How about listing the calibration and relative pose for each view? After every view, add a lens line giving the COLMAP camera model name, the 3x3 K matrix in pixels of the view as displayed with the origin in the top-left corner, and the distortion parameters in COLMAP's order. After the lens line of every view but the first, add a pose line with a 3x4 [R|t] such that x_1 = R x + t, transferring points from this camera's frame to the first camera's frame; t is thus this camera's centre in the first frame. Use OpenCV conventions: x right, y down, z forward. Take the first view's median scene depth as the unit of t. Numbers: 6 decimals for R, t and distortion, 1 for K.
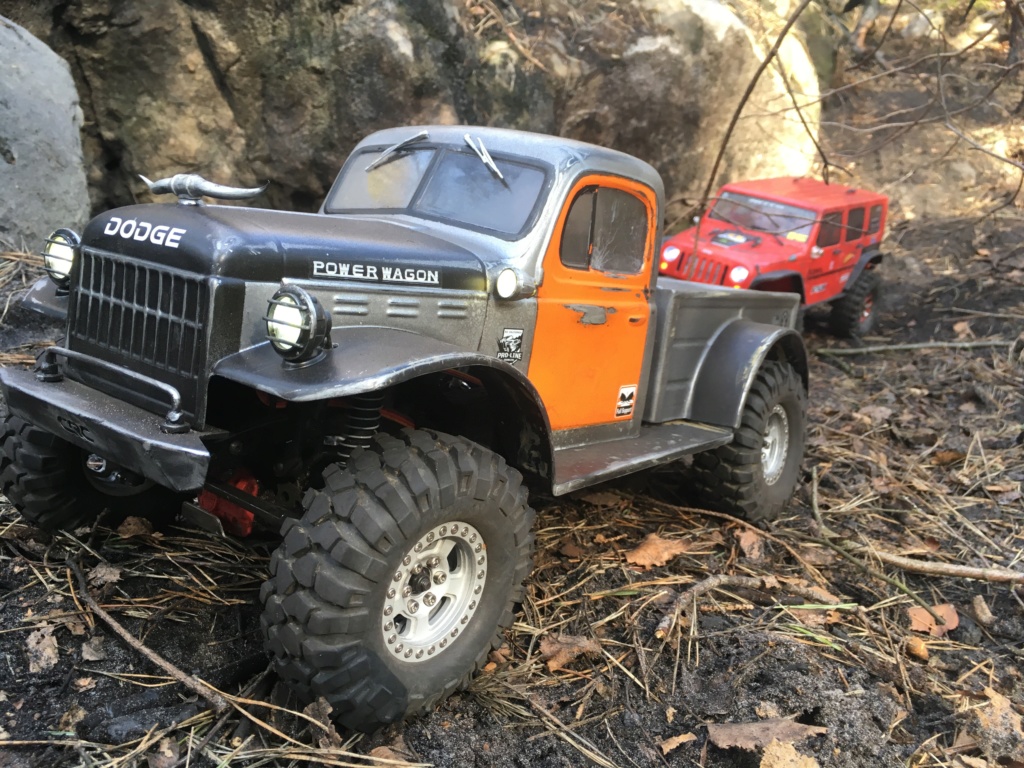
lens RADIAL K [[877.8, 0, 512.0], [0, 877.8, 384.0], [0, 0, 1]] dist [0.085472, -0.130088]
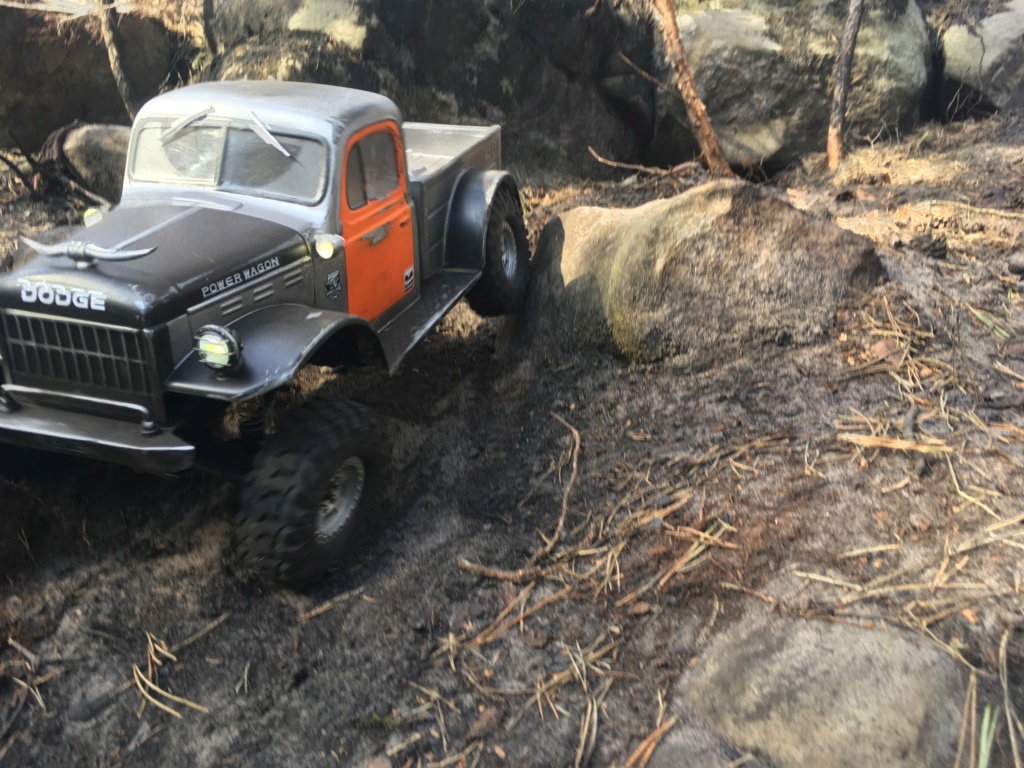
lens RADIAL K [[877.8, 0, 512.0], [0, 877.8, 384.0], [0, 0, 1]] dist [0.085472, -0.130088]
pose [[0.924011, -0.274832, 0.265841, -0.177495], [0.168111, 0.916449, 0.363124, -0.409657], [-0.343427, -0.290840, 0.893012, -0.441963]]
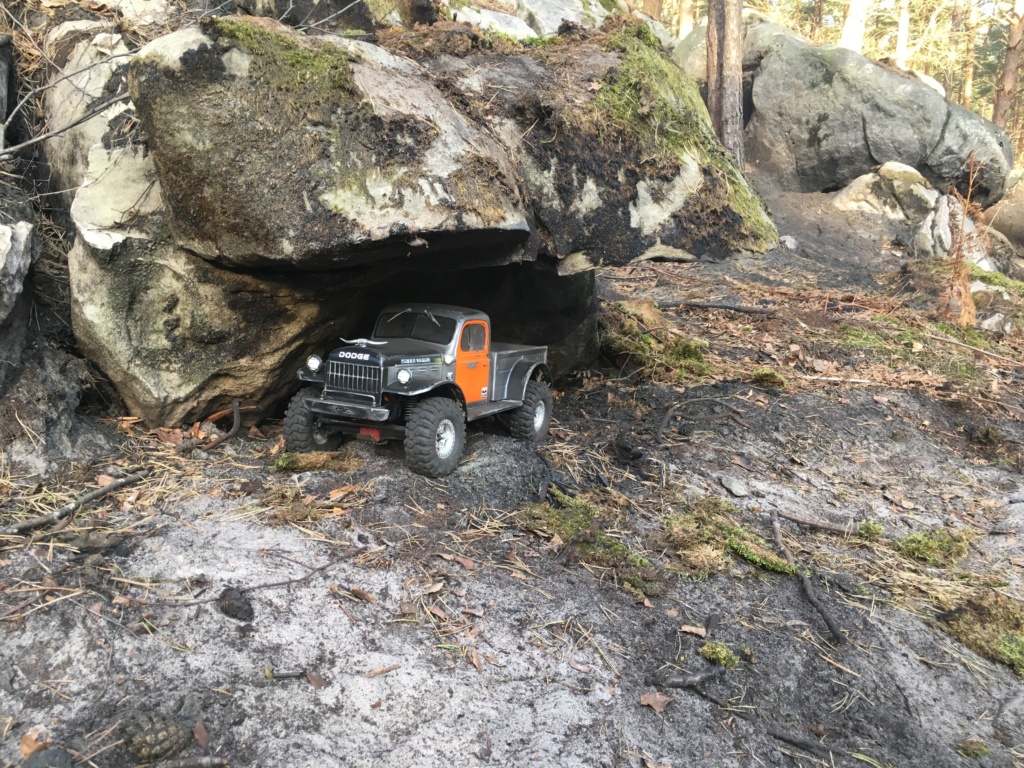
lens RADIAL K [[877.8, 0, 512.0], [0, 877.8, 384.0], [0, 0, 1]] dist [0.085472, -0.130088]
pose [[0.977375, -0.099545, 0.186627, -0.456650], [0.106355, 0.993966, -0.026816, 0.110189], [-0.182832, 0.046058, 0.982065, -2.663947]]
